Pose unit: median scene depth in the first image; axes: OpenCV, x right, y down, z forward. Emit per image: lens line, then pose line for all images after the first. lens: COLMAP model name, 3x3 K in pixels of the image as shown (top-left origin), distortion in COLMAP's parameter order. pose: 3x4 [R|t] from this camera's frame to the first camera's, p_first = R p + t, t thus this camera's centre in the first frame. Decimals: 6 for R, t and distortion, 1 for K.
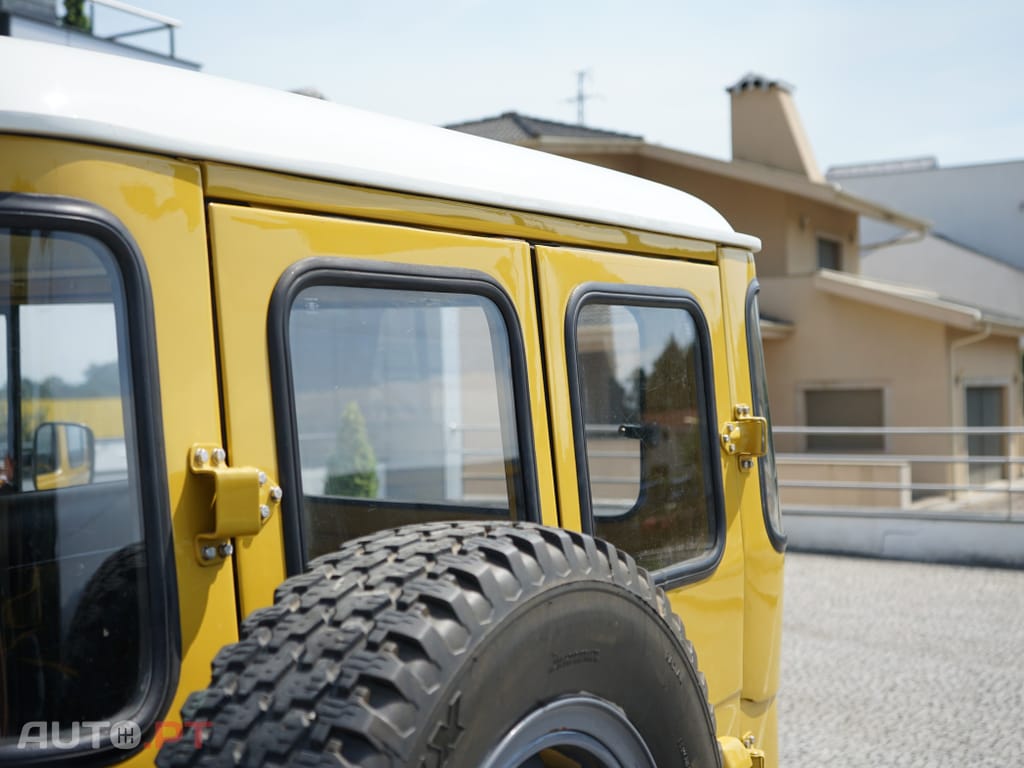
lens RADIAL K [[1329.9, 0, 534.6], [0, 1329.9, 381.9], [0, 0, 1]] dist [-0.002218, 0.035743]
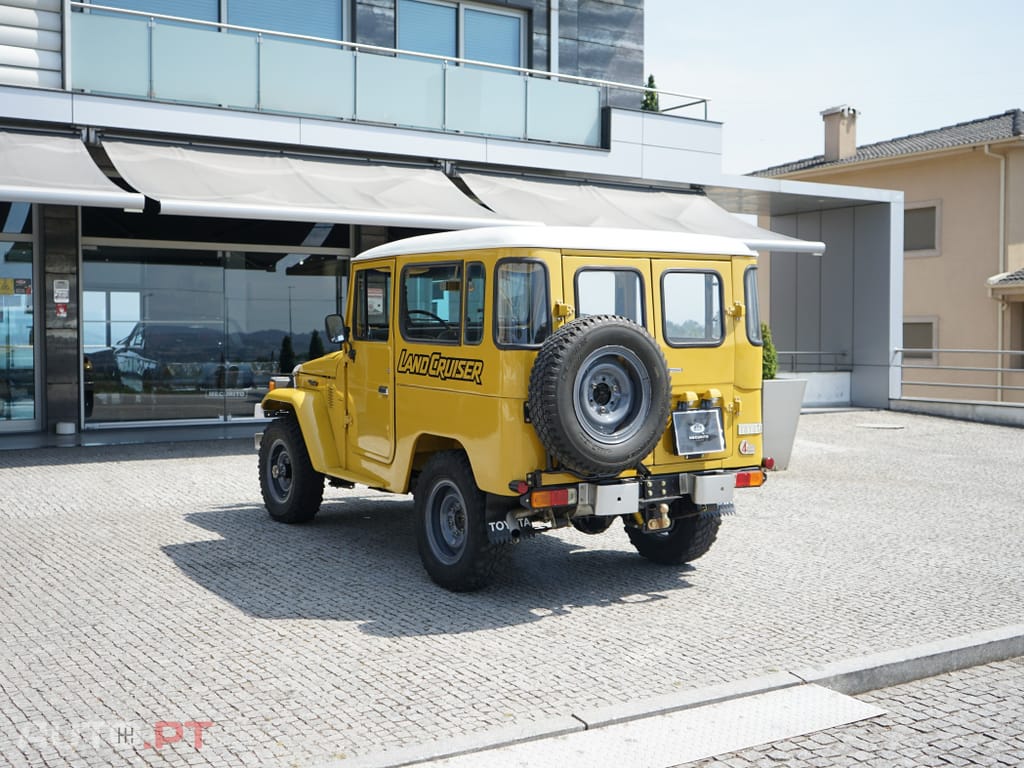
lens RADIAL K [[1170.0, 0, 491.0], [0, 1170.0, 382.5], [0, 0, 1]] dist [-0.004359, 0.008761]
pose [[0.891232, 0.036938, -0.452042, 0.108714], [-0.017187, 0.998713, 0.047723, 0.010178], [0.453223, -0.034763, 0.890719, -0.221240]]
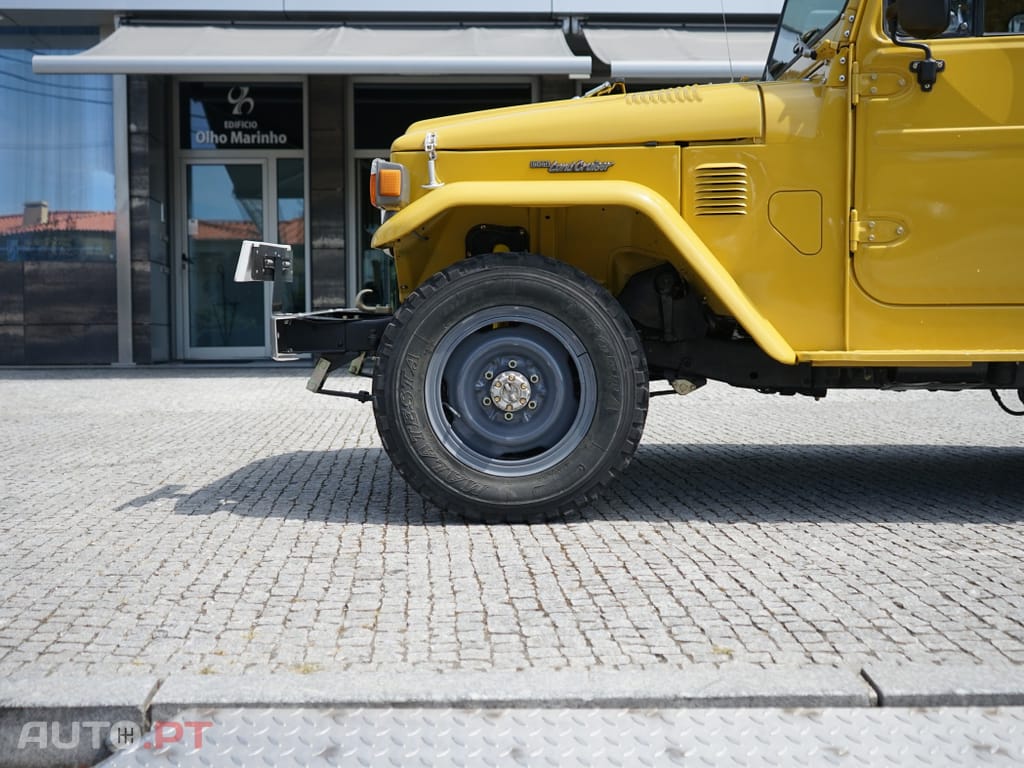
lens RADIAL K [[1146.5, 0, 506.2], [0, 1146.5, 384.6], [0, 0, 1]] dist [-0.009260, 0.008677]
pose [[0.548983, 0.049842, -0.834346, 0.085142], [-0.004136, 0.998370, 0.056919, 0.057027], [0.835824, -0.027797, 0.548294, -0.087646]]
